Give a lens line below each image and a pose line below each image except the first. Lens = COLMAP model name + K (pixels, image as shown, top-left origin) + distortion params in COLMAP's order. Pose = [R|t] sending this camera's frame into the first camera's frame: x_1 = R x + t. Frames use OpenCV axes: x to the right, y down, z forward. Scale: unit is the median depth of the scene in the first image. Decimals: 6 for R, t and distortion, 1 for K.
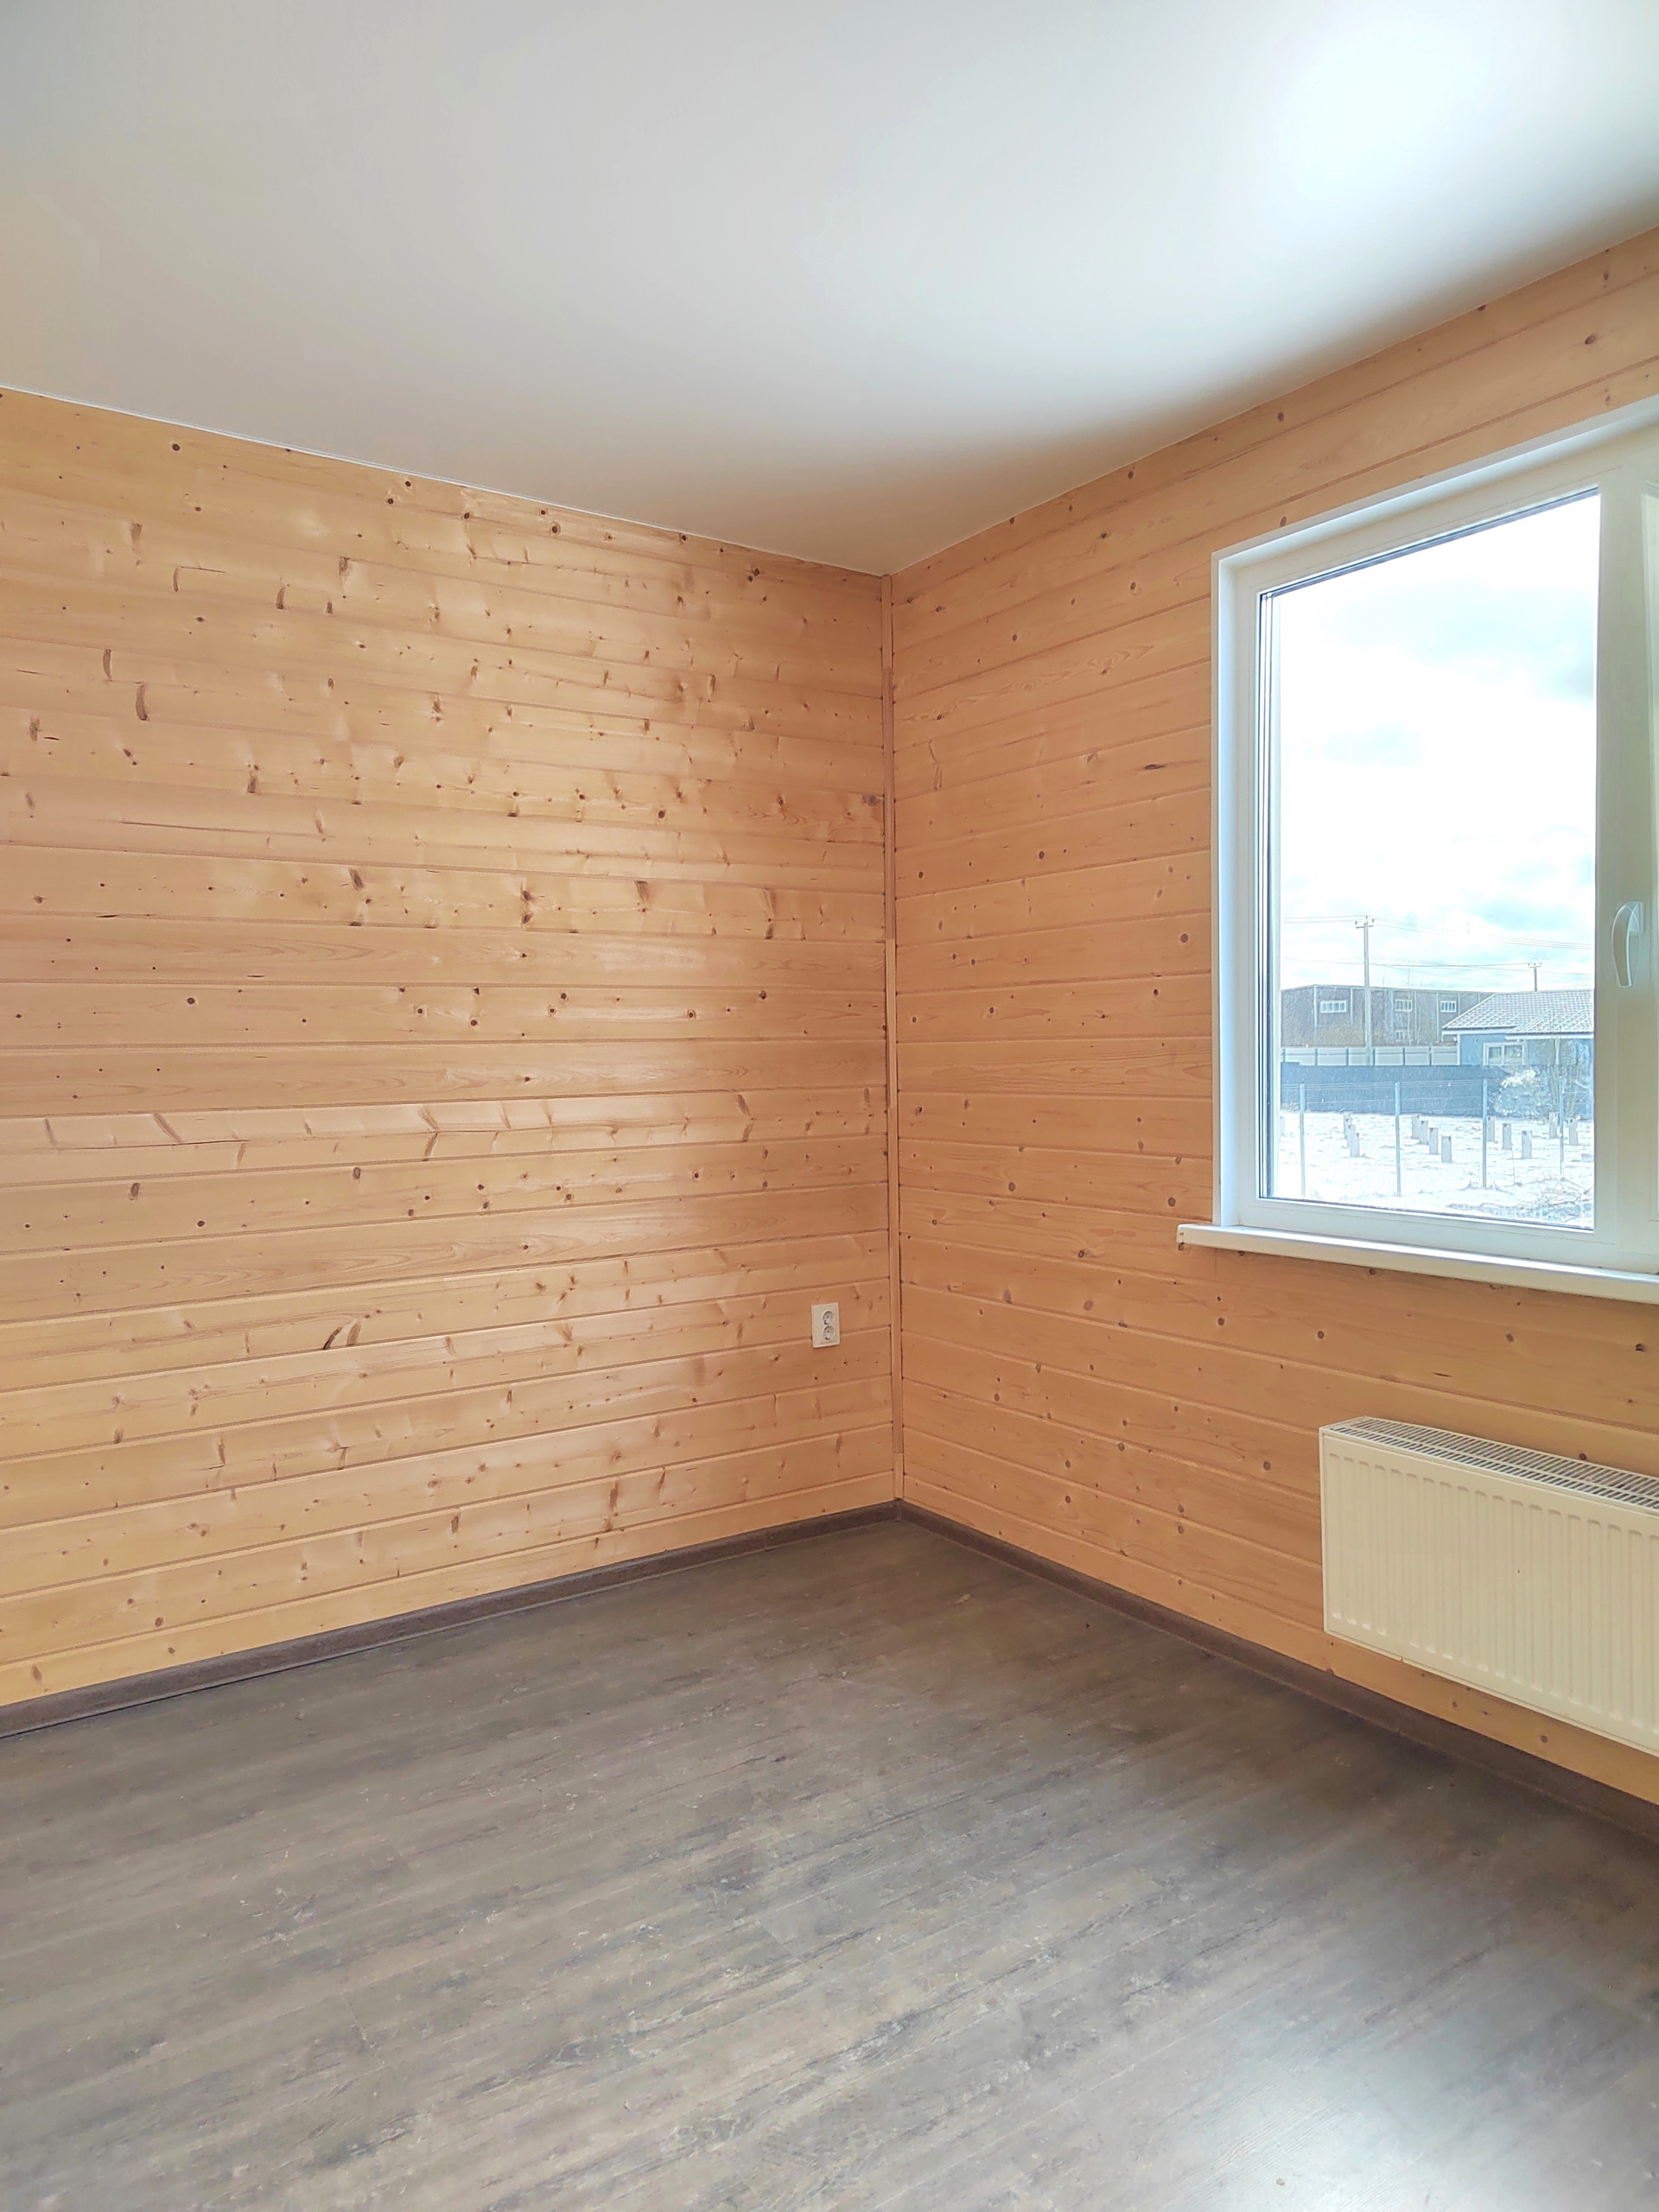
lens RADIAL K [[1495.9, 0, 826.9], [0, 1495.9, 1105.2], [0, 0, 1]] dist [0.053781, -0.002760]
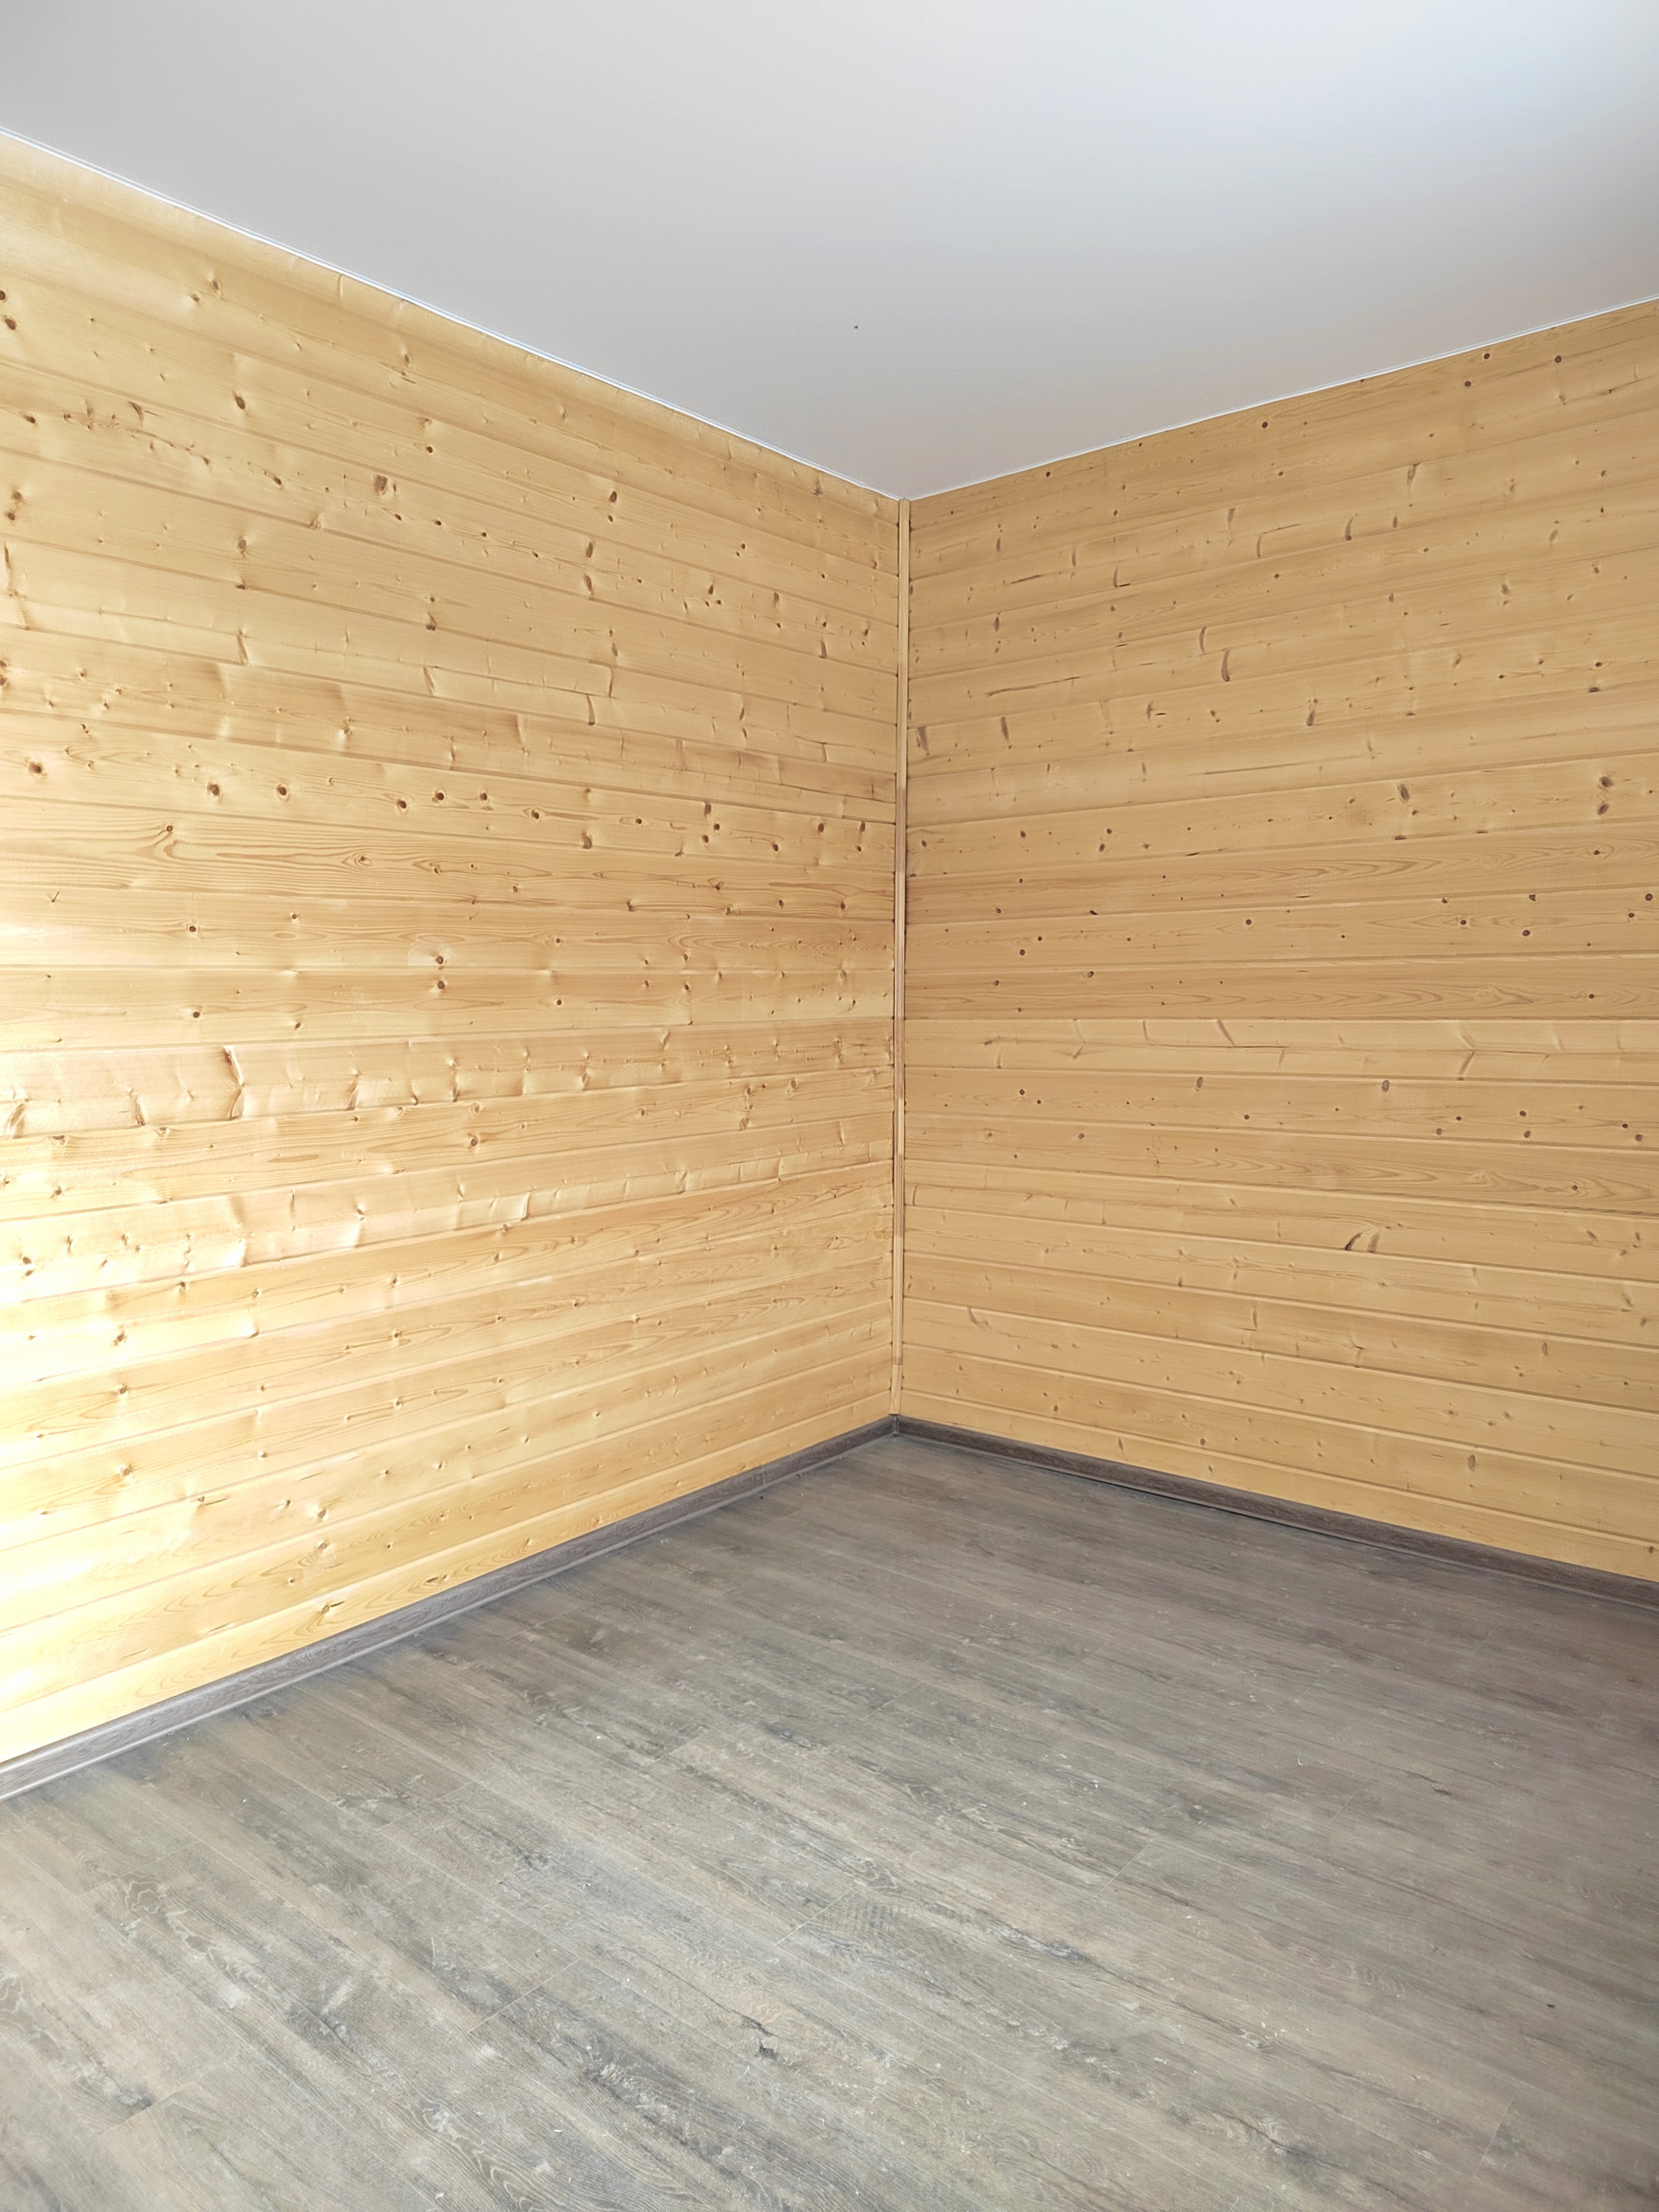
lens RADIAL K [[1495.9, 0, 828.6], [0, 1495.9, 1106.4], [0, 0, 1]] dist [0.053781, -0.002760]
pose [[0.296547, 0.089491, -0.950816, 0.662159], [-0.031410, 0.995975, 0.083945, -0.017921], [0.954502, 0.004971, 0.298164, 0.409530]]
